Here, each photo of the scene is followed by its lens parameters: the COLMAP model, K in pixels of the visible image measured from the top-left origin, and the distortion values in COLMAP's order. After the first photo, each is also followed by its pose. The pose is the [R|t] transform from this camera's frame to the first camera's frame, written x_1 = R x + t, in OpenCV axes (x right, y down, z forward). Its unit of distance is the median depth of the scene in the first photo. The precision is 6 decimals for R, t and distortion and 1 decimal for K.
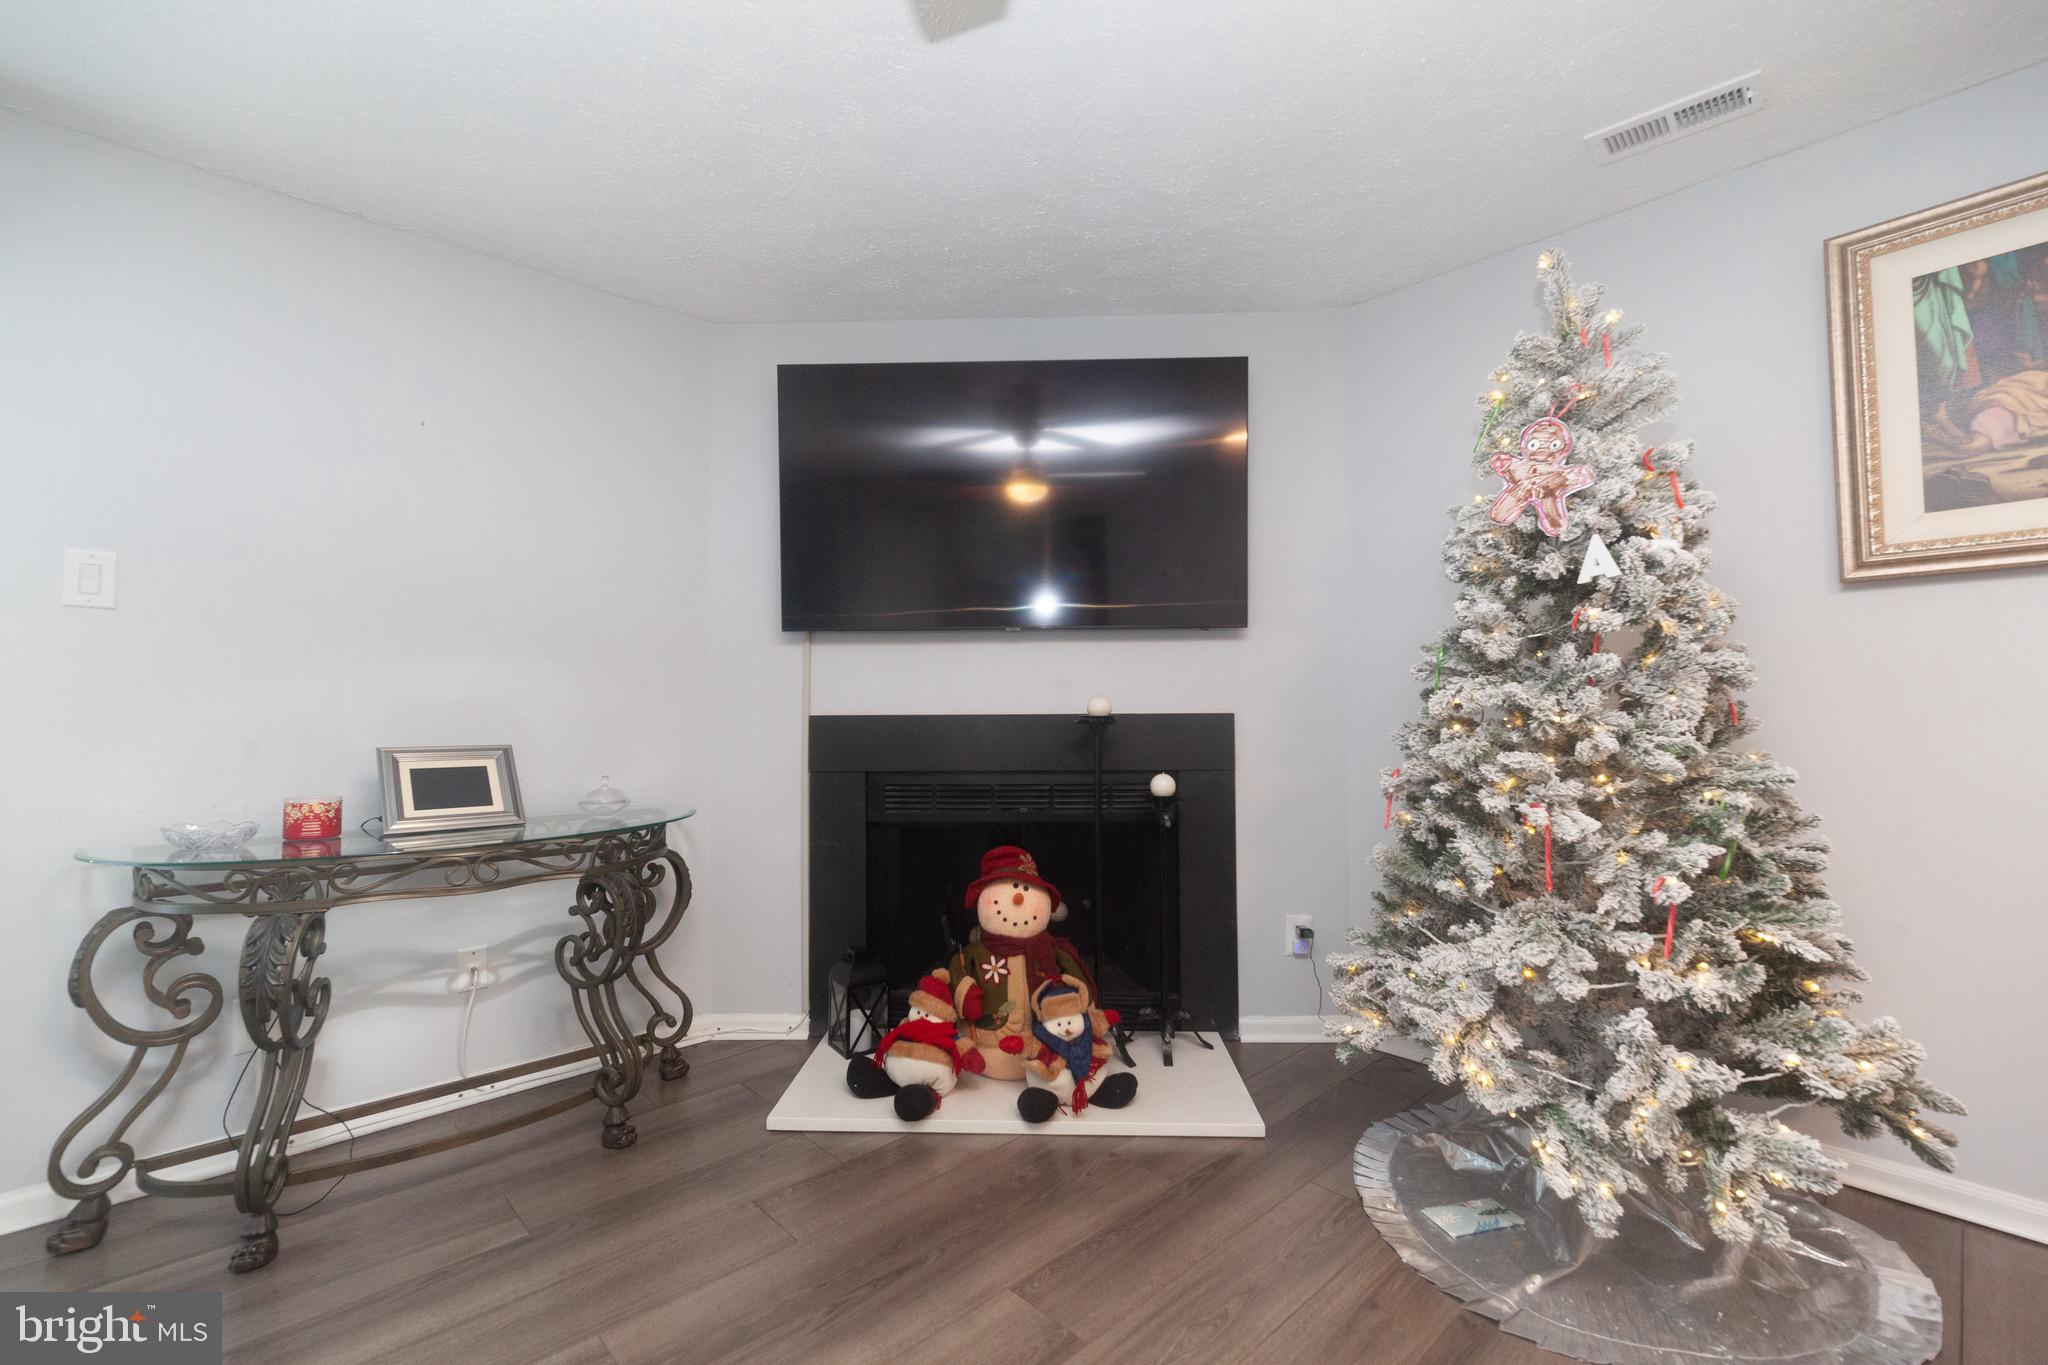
lens RADIAL K [[838.2, 0, 1024.0], [0, 838.2, 682.5], [0, 0, 1]] dist [0.003236, 0.000394]
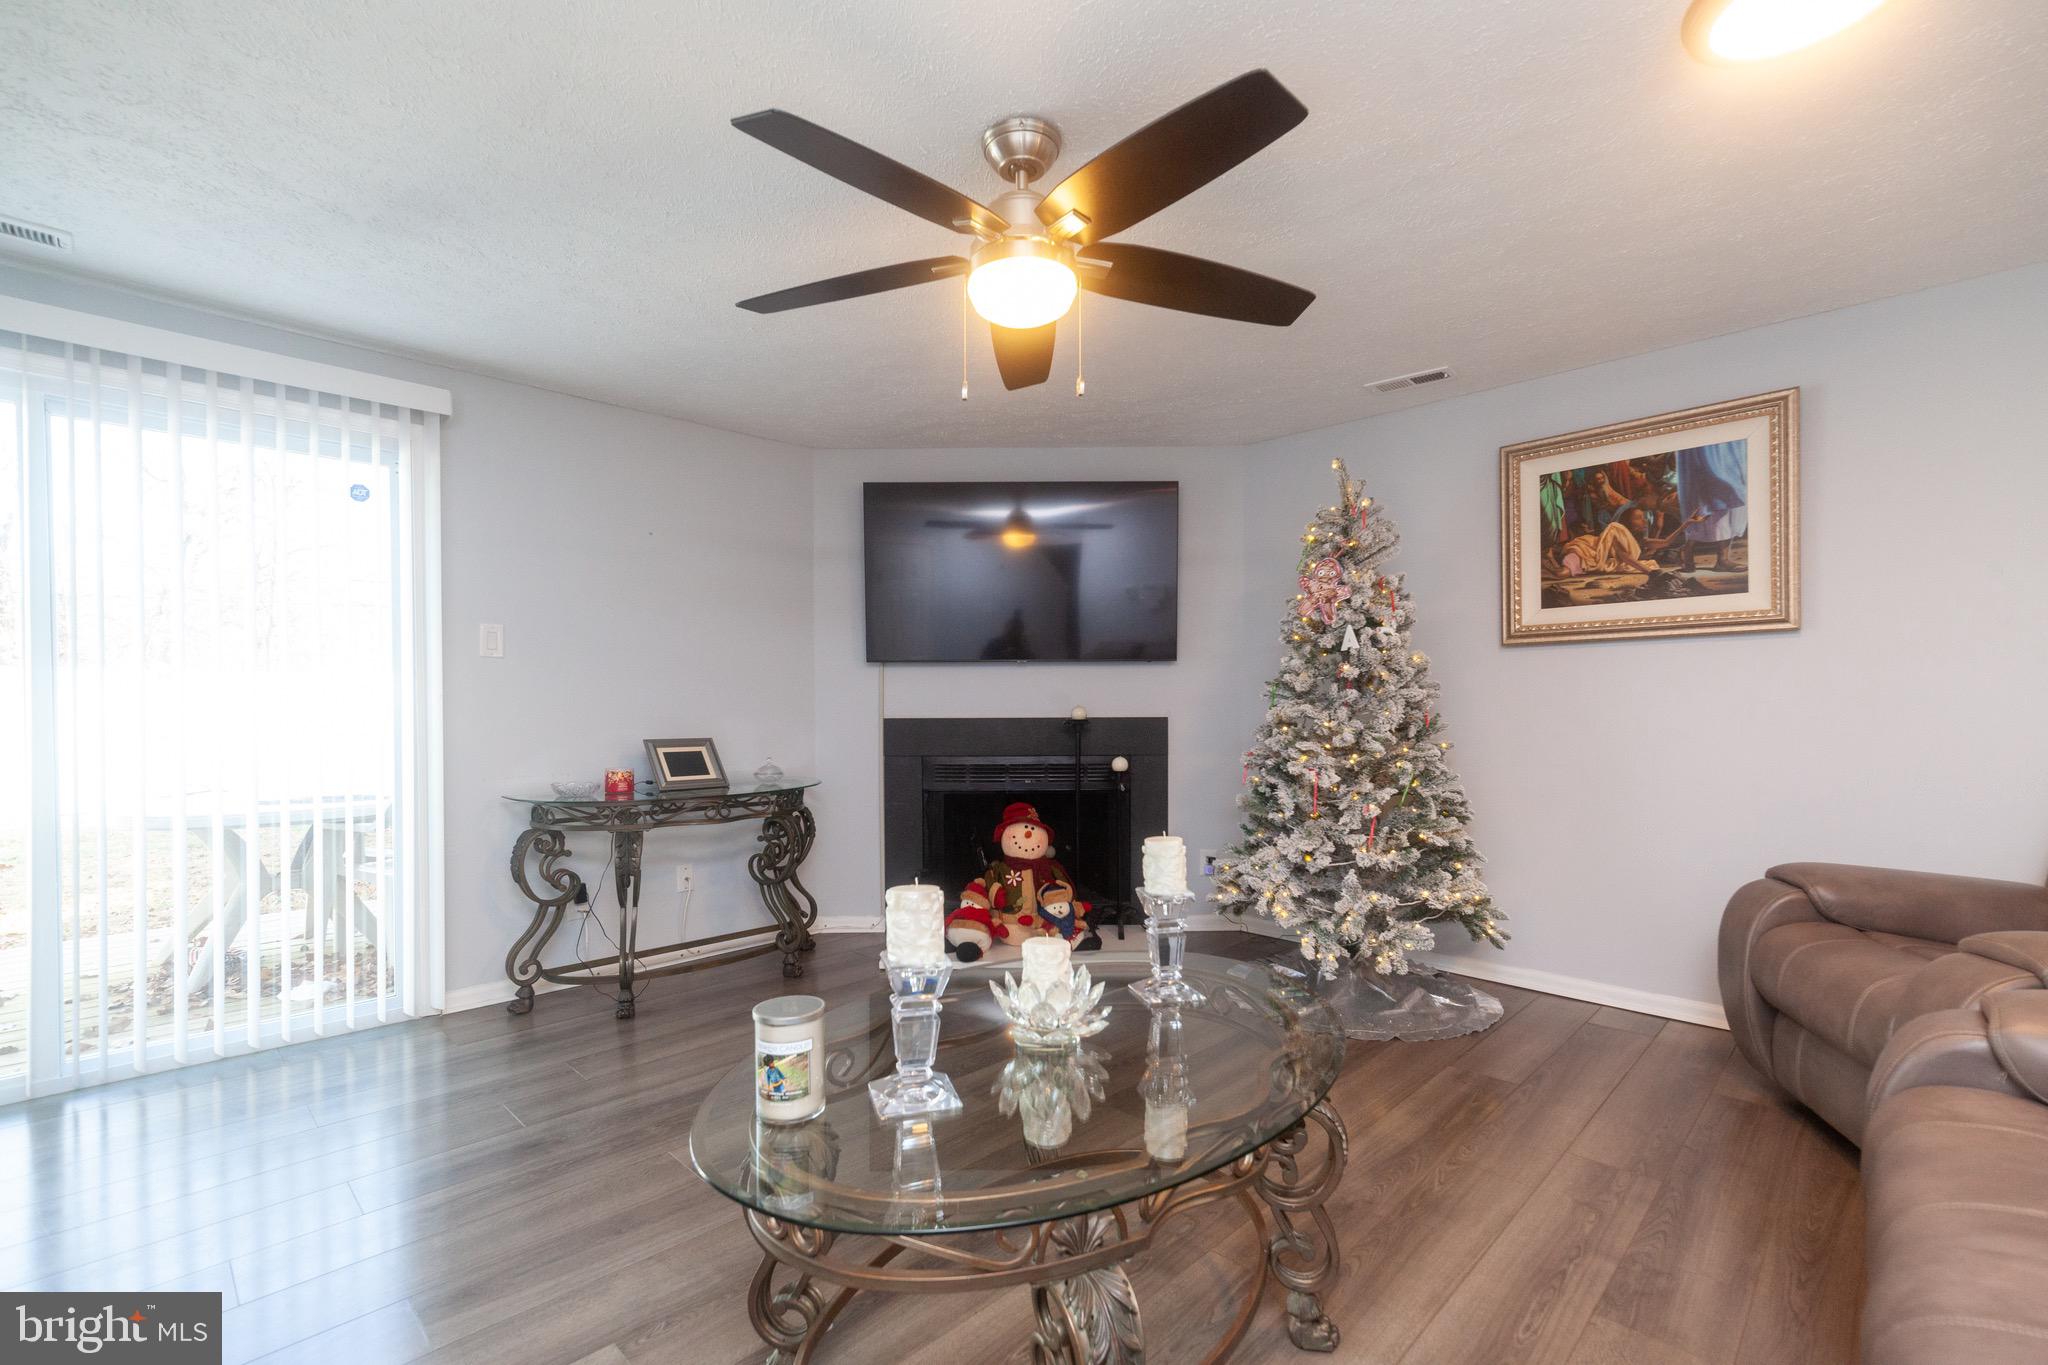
lens RADIAL K [[871.6, 0, 1020.4], [0, 871.6, 718.2], [0, 0, 1]] dist [-0.000157, 0.000047]
pose [[0.999312, 0.001185, 0.037081, -0.109902], [-0.003066, 0.998708, 0.050725, -0.060952], [-0.036973, -0.050803, 0.998024, -0.844171]]
